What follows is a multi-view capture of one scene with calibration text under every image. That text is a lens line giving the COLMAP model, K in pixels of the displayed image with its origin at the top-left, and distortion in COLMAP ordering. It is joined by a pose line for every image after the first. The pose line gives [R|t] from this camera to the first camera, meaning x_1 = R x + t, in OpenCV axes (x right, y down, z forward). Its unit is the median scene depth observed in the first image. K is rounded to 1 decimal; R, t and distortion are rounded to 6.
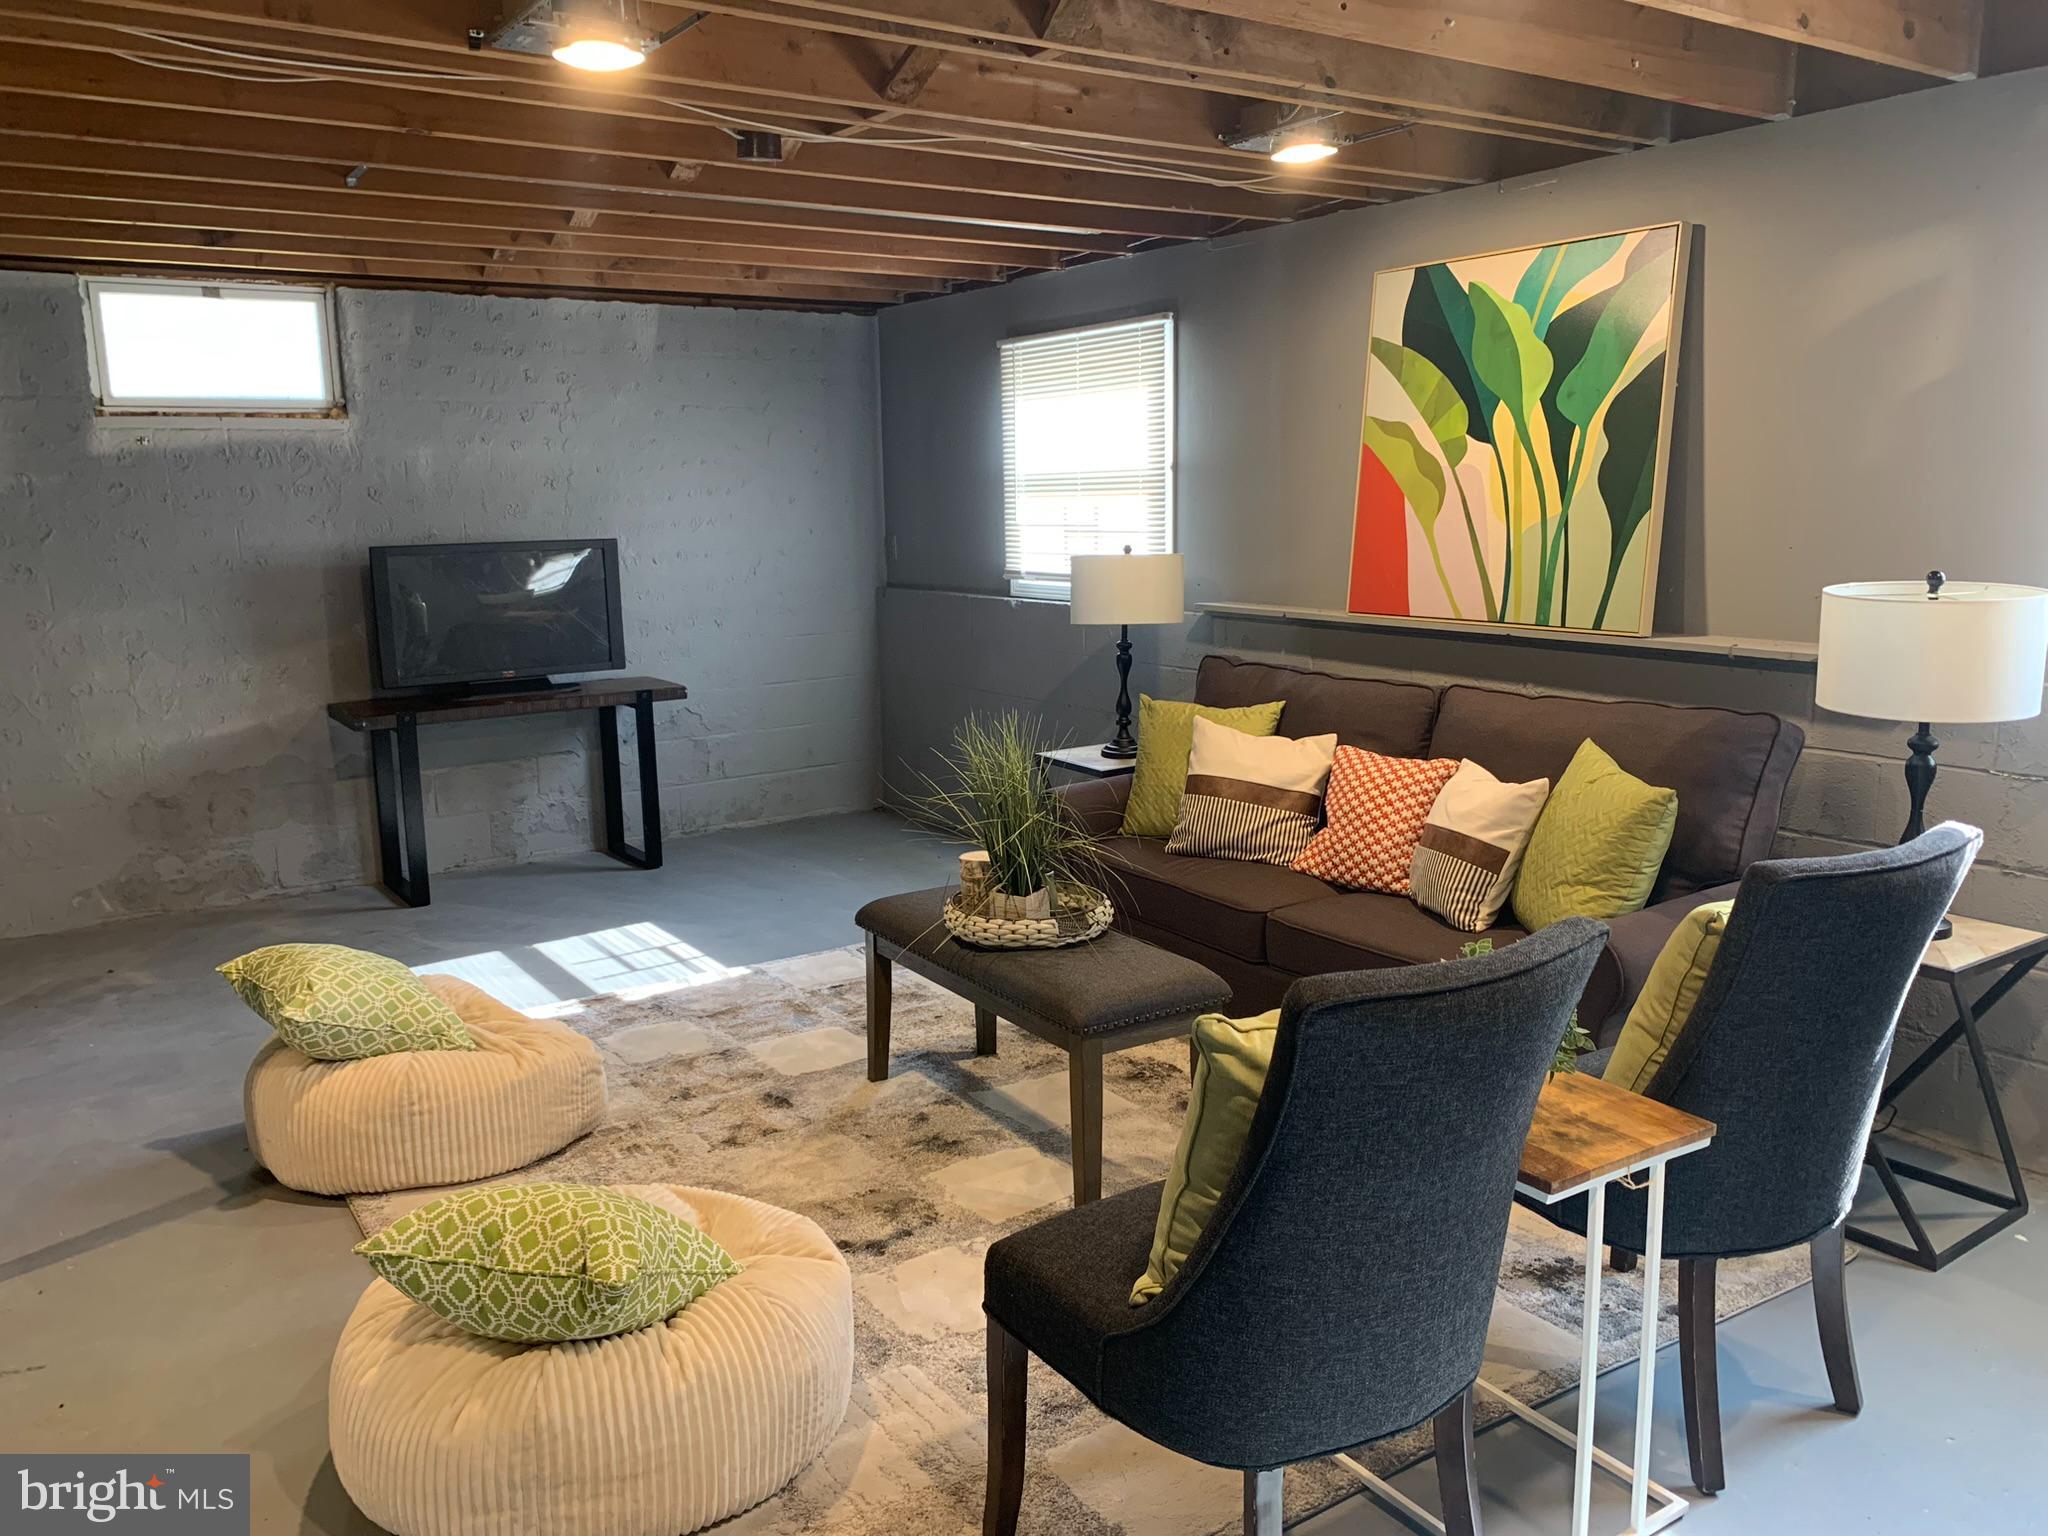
lens RADIAL K [[1554.9, 0, 1024.7], [0, 1554.9, 765.0], [0, 0, 1]] dist [0.023084, -0.028710]
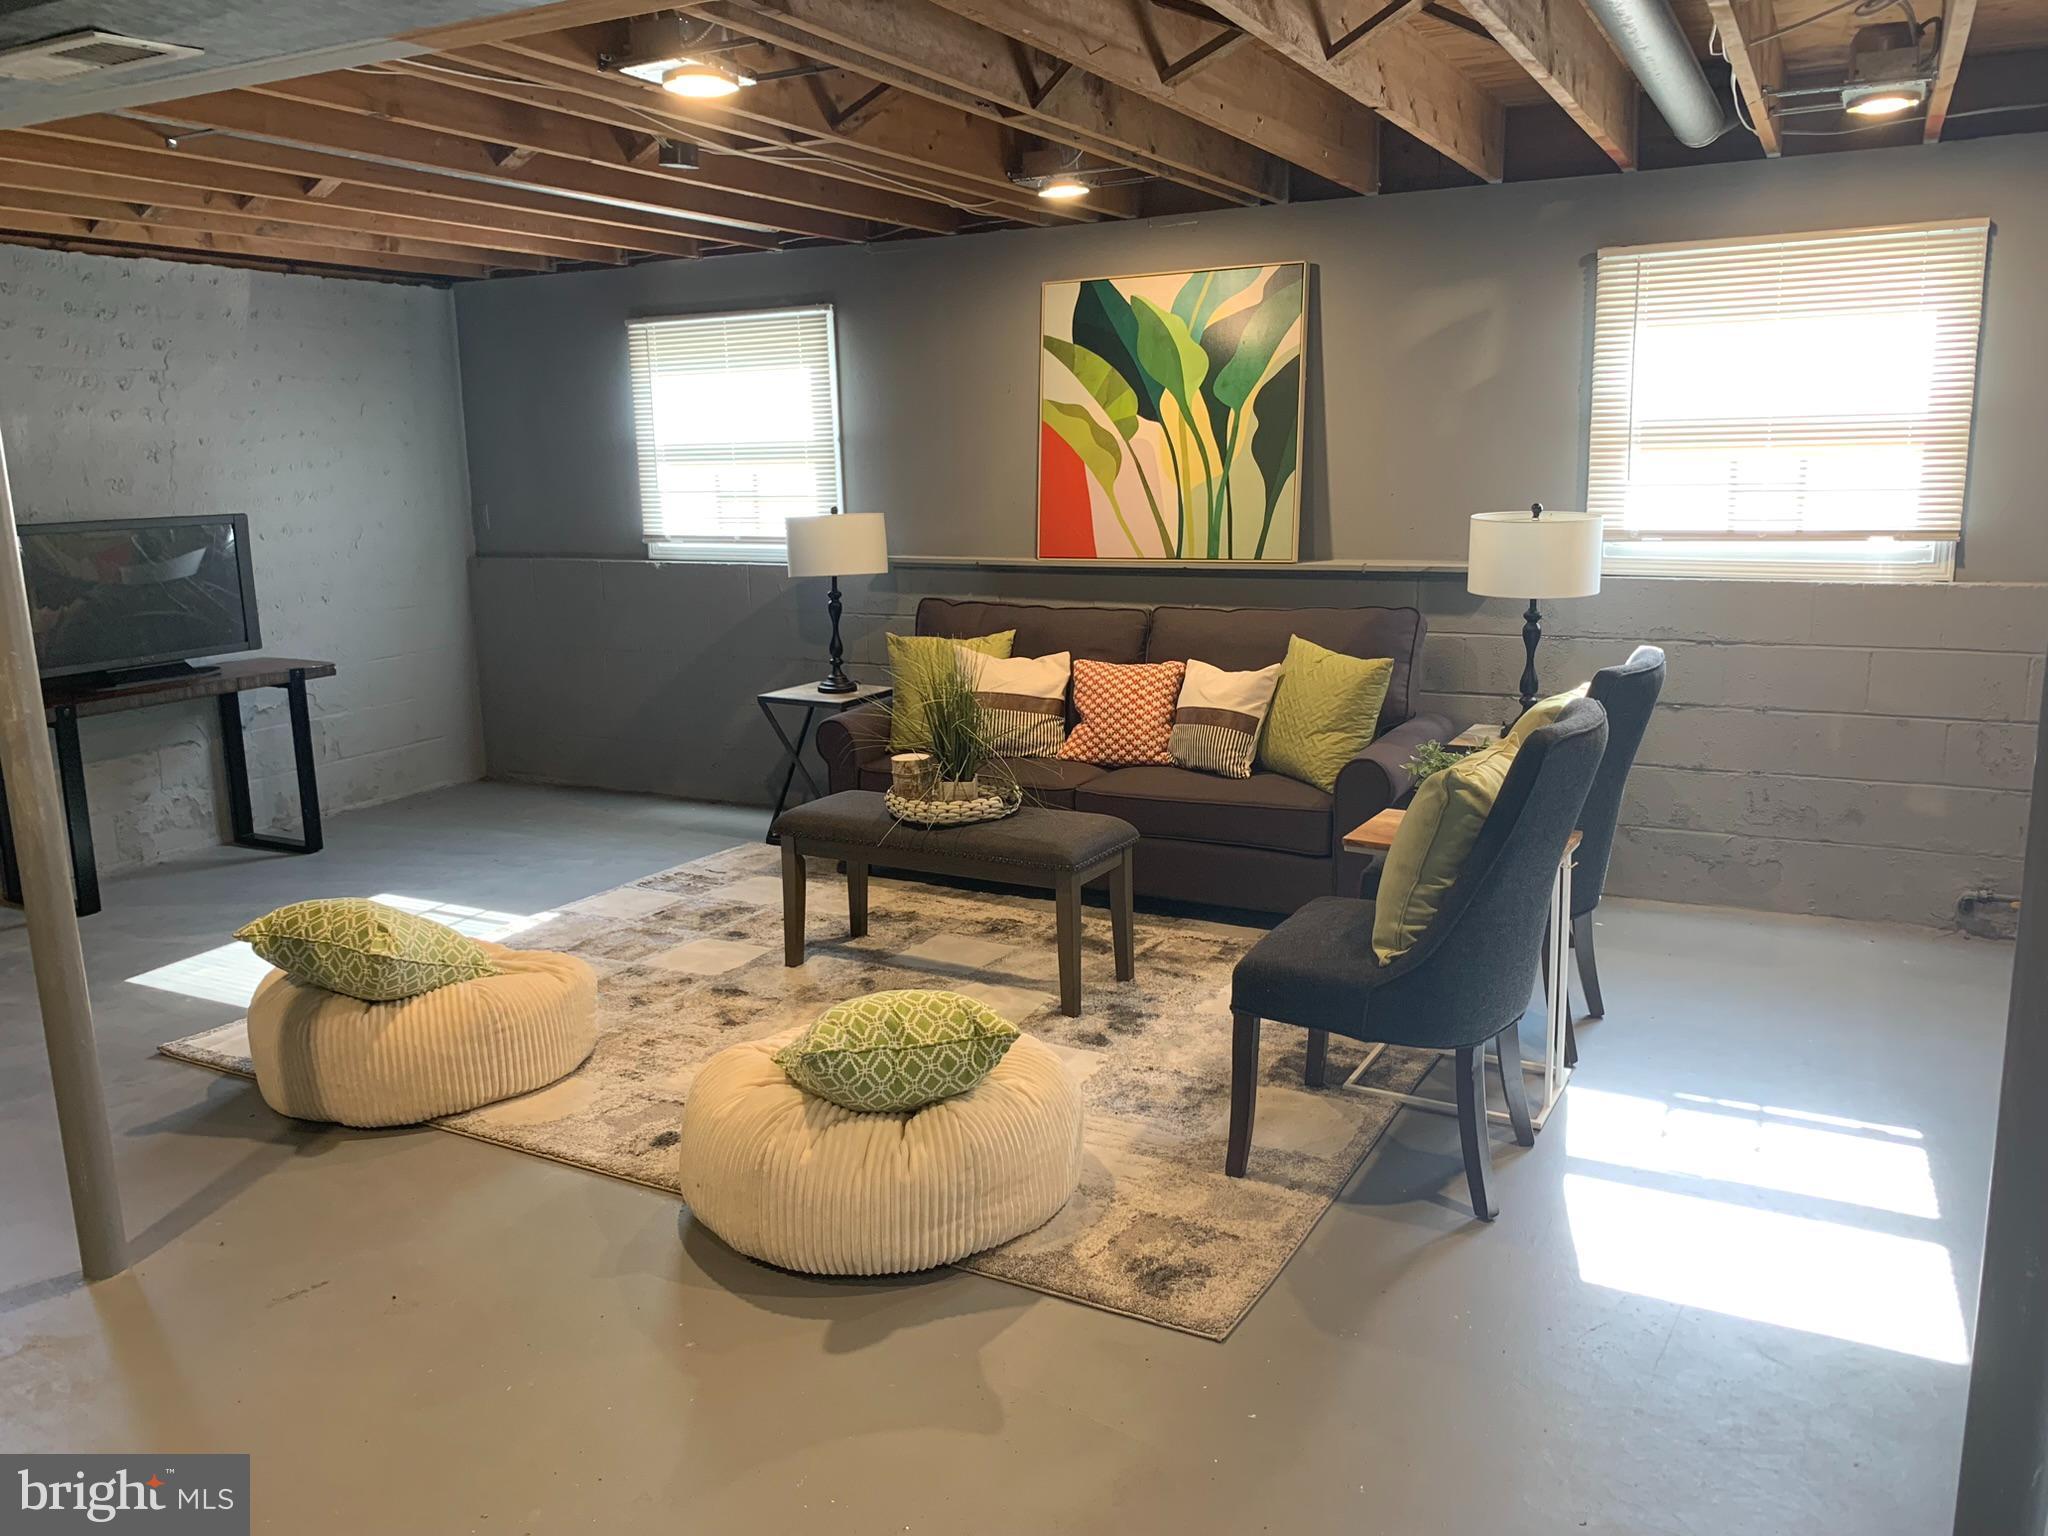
lens RADIAL K [[1554.9, 0, 1020.5], [0, 1554.9, 764.4], [0, 0, 1]] dist [0.023084, -0.028710]
pose [[0.885331, -0.092759, 0.455615, -0.429688], [0.087247, 0.995634, 0.033168, 0.026978], [-0.456703, 0.010387, 0.889559, -0.104738]]
